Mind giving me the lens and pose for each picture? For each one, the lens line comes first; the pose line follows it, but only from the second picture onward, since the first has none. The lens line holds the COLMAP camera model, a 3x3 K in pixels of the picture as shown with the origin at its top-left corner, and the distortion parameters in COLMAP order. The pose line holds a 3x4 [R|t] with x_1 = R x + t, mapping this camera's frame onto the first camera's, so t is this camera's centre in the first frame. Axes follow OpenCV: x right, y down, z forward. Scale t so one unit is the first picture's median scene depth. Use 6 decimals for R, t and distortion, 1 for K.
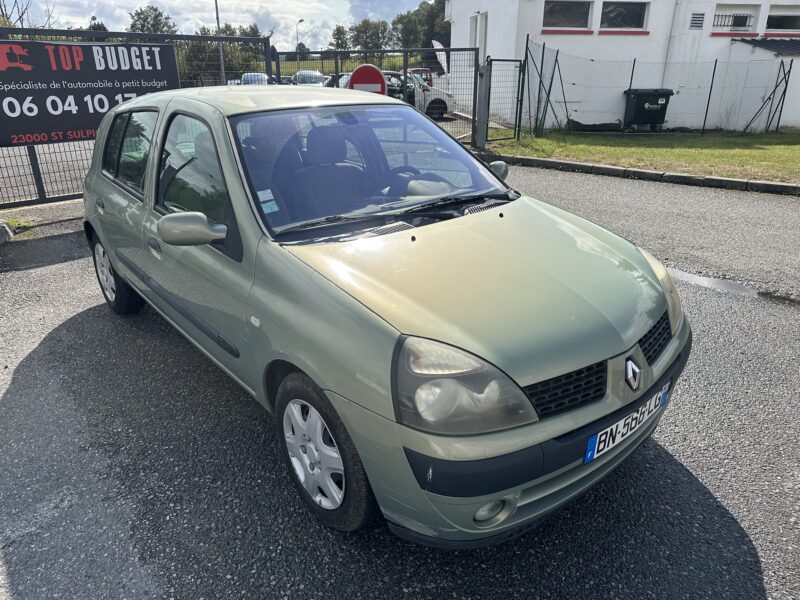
lens RADIAL K [[553.5, 0, 400.7], [0, 553.5, 301.2], [0, 0, 1]] dist [-0.017390, 0.001232]
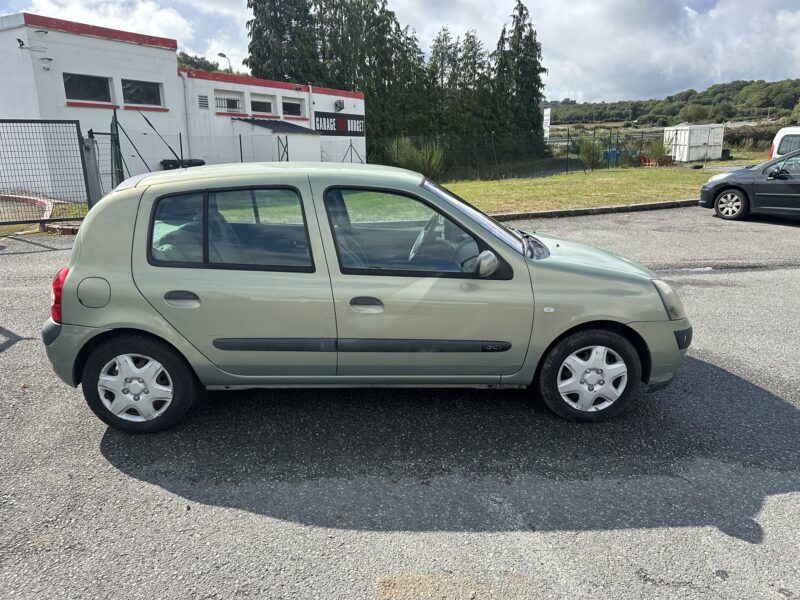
lens RADIAL K [[553.5, 0, 399.1], [0, 553.5, 299.3], [0, 0, 1]] dist [-0.017390, 0.001232]
pose [[0.622560, -0.200931, 0.756337, -0.166574], [0.289264, 0.957113, 0.016169, -0.013699], [-0.727149, 0.208715, 0.653983, 0.029912]]
